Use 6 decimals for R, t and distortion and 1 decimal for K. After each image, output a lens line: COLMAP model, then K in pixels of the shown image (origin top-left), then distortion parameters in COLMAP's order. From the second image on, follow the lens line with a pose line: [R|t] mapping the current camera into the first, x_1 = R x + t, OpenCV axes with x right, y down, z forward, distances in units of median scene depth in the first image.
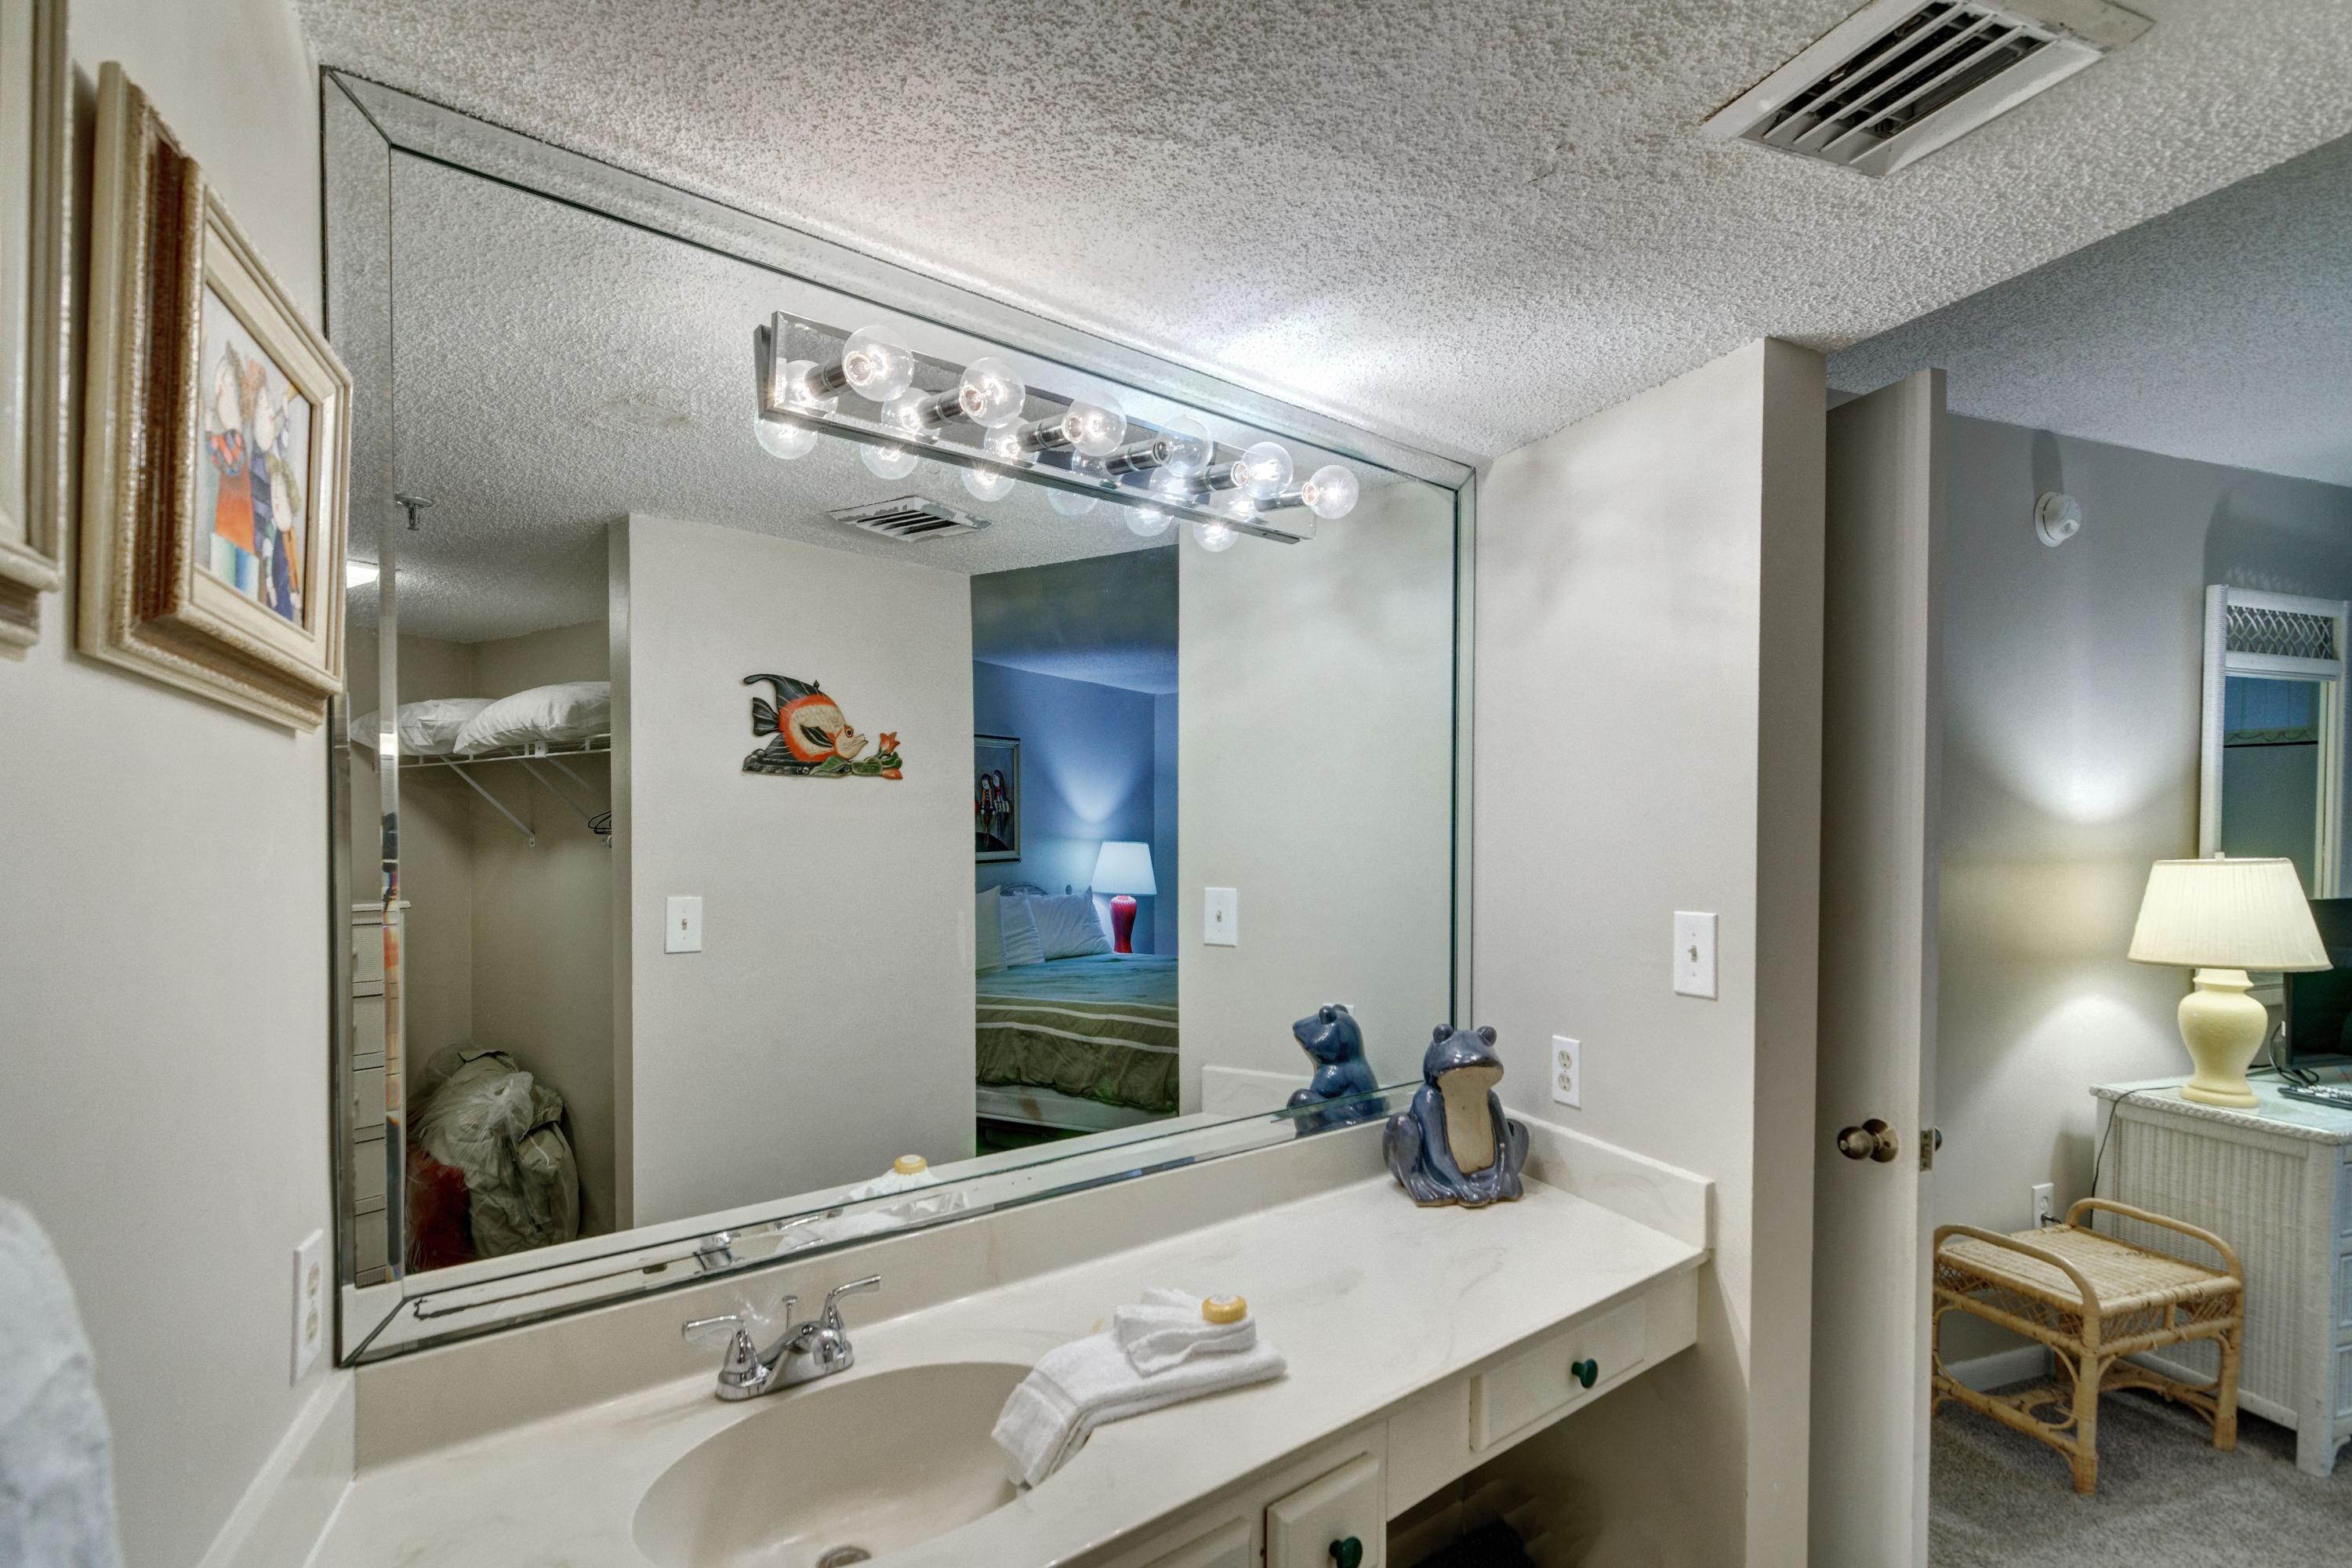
lens RADIAL K [[1169.1, 0, 1170.0], [0, 1169.1, 838.7], [0, 0, 1]] dist [0.000082, -0.000109]
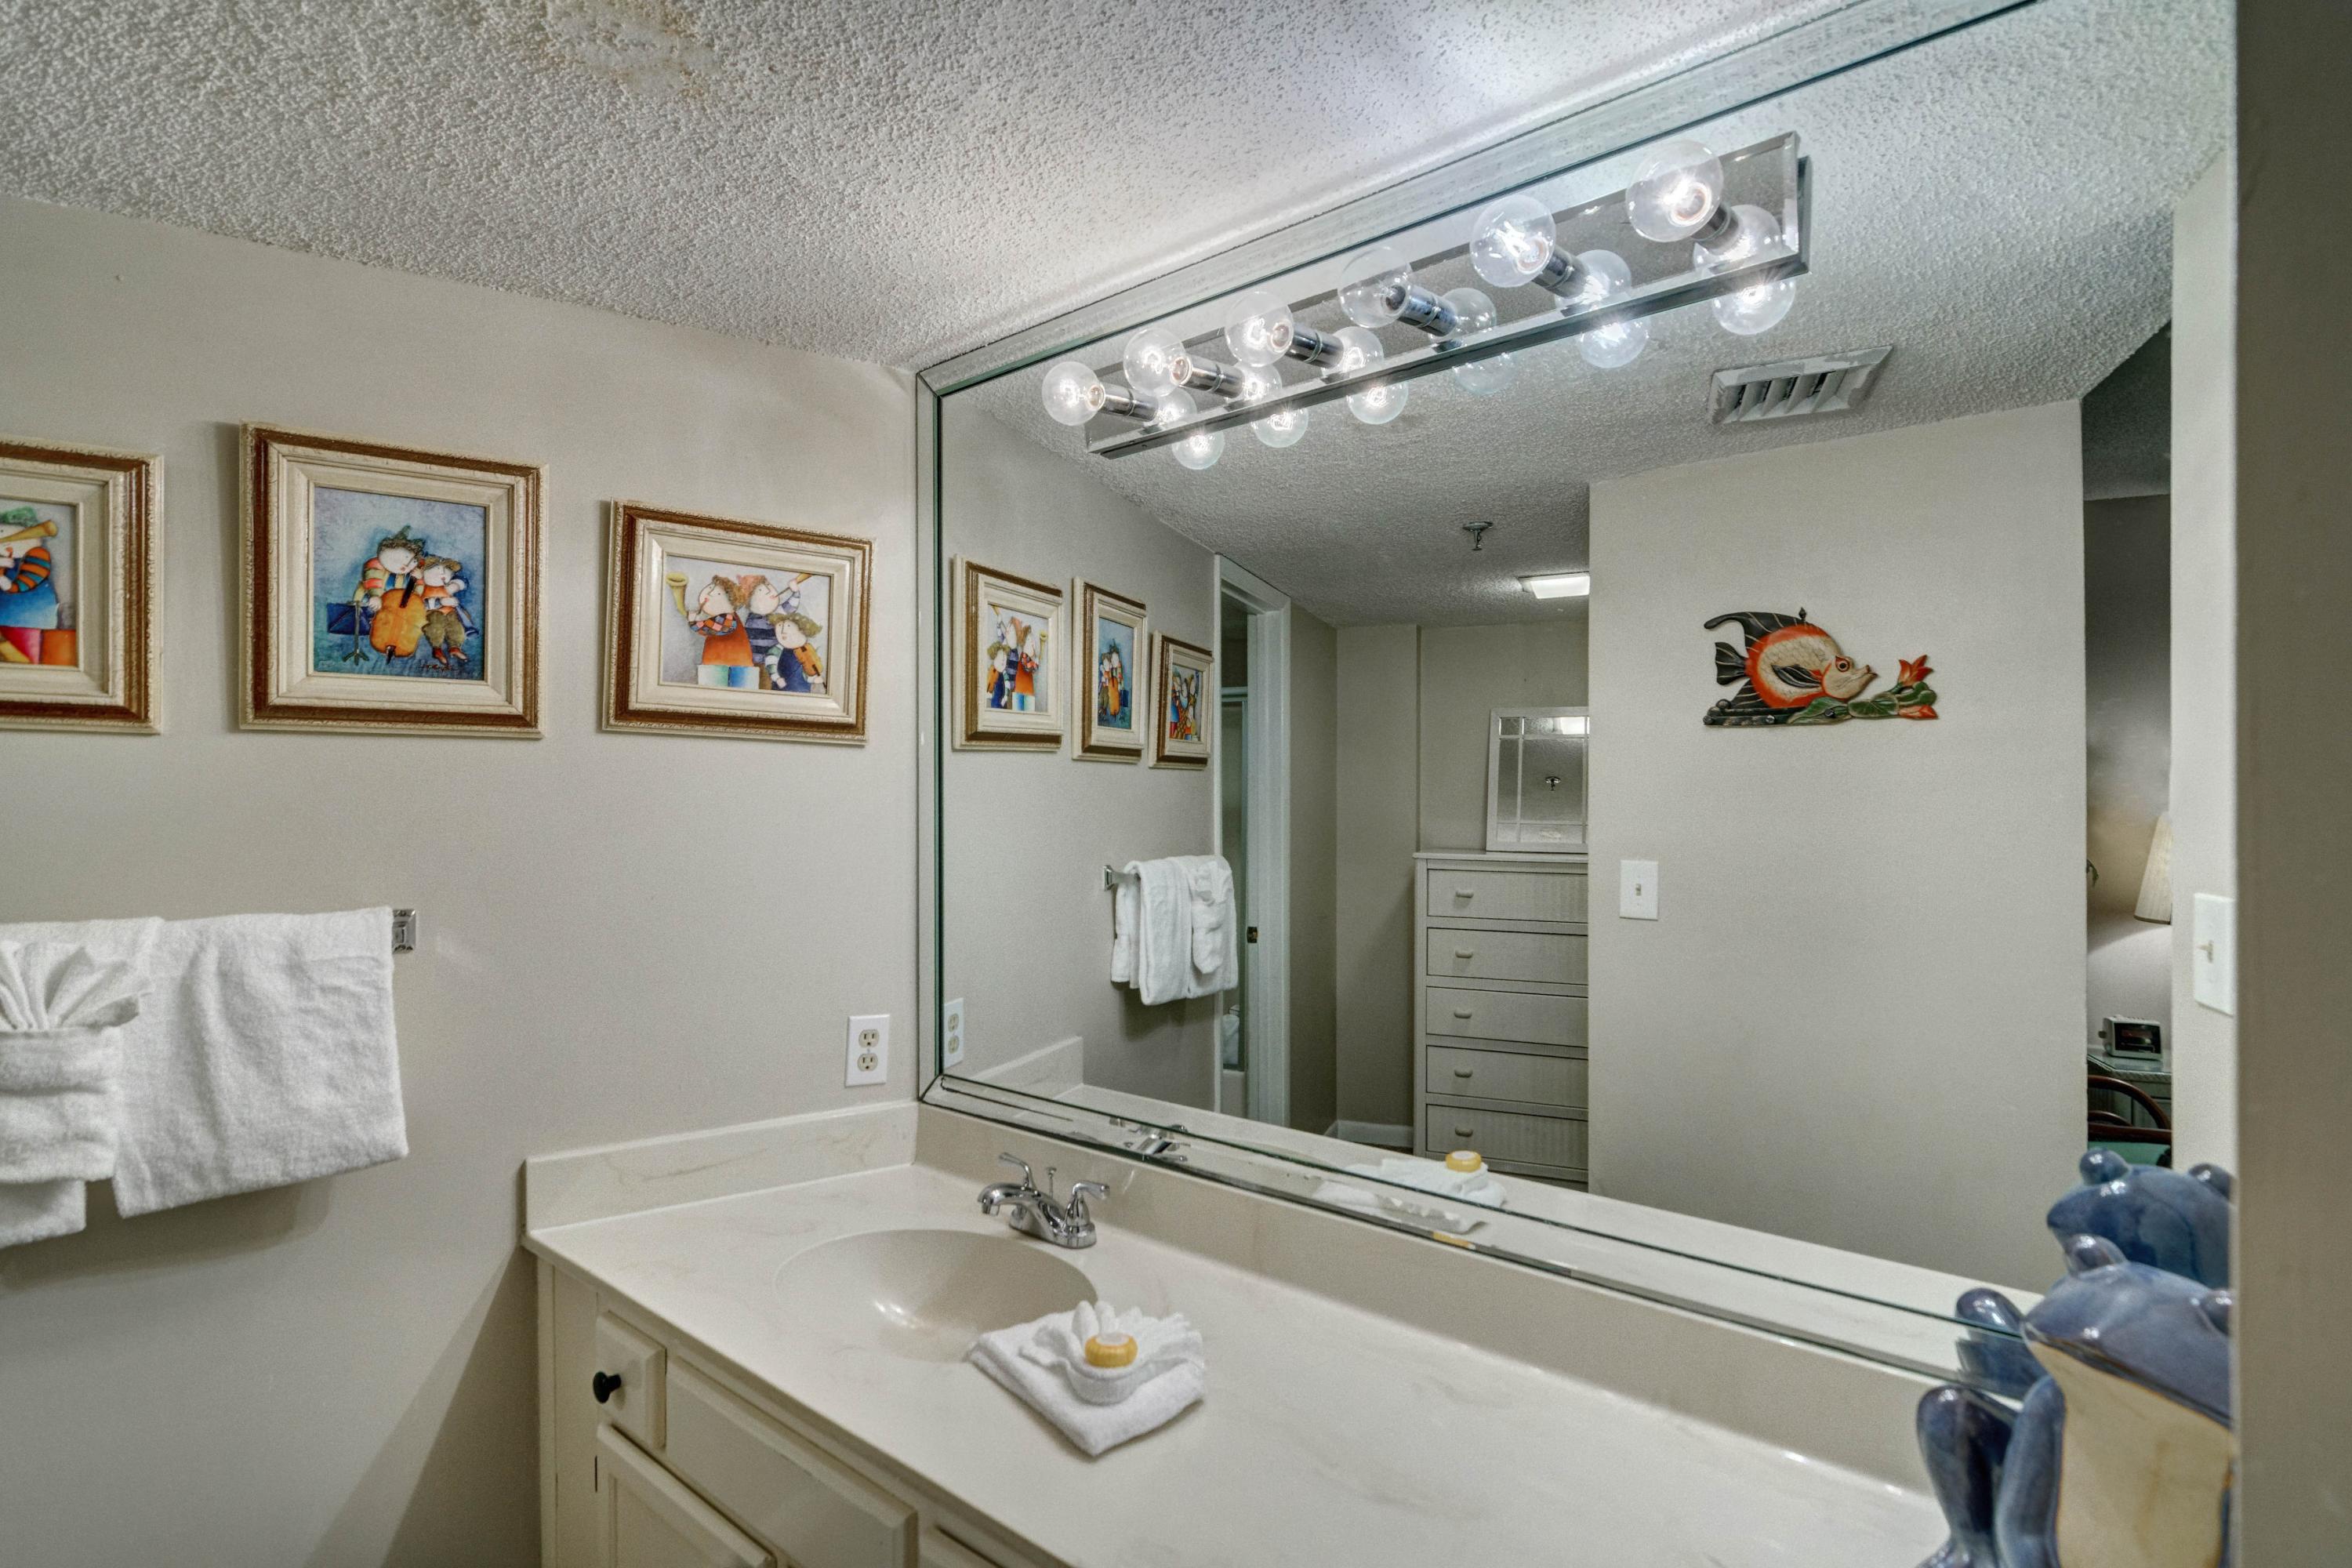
lens RADIAL K [[1138.4, 0, 1173.8], [0, 1138.4, 789.2], [0, 0, 1]] dist [0.009406, -0.000755]
pose [[0.161658, -0.013448, -0.986755, 0.432310], [0.000950, 0.999909, -0.013472, 0.002627], [0.986846, 0.001240, 0.161656, 0.446739]]
